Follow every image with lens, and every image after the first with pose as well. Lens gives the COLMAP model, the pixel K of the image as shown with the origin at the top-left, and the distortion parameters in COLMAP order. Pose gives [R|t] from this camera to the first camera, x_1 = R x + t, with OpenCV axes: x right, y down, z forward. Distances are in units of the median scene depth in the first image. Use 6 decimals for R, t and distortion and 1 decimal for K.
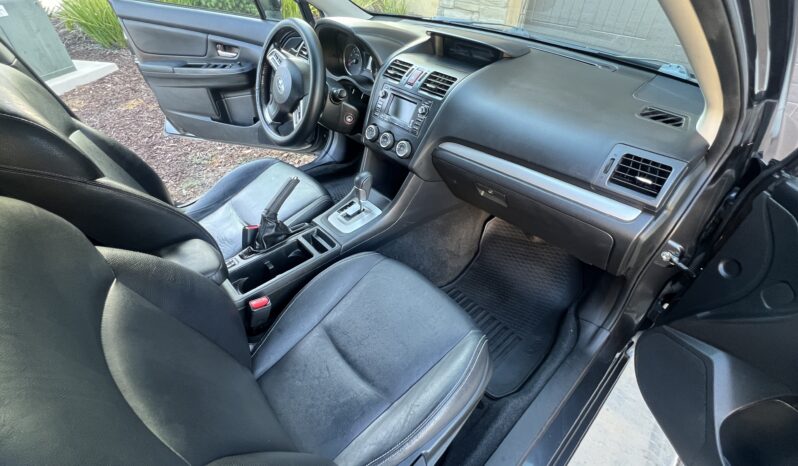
lens RADIAL K [[348.4, 0, 399.0], [0, 348.4, 233.0], [0, 0, 1]] dist [-0.001280, 0.000544]
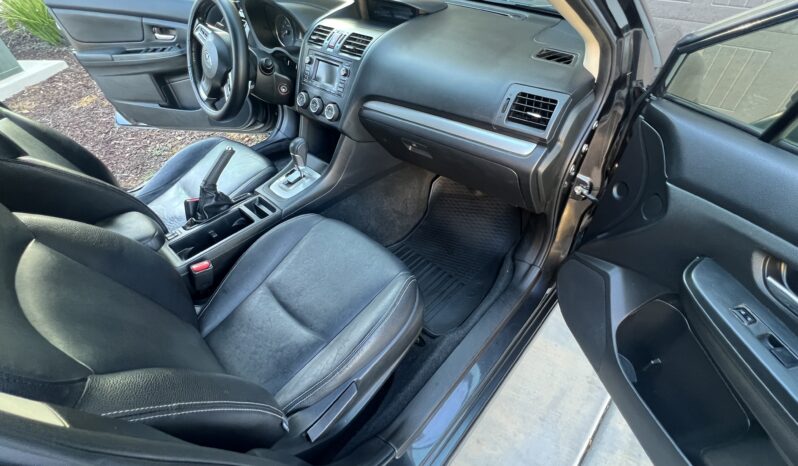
lens RADIAL K [[348.4, 0, 399.0], [0, 348.4, 233.0], [0, 0, 1]] dist [-0.001280, 0.000544]
pose [[0.995563, -0.090168, 0.026911, 0.151504], [0.088764, 0.994824, 0.049456, 0.084518], [-0.031231, -0.046848, 0.998414, -0.060401]]
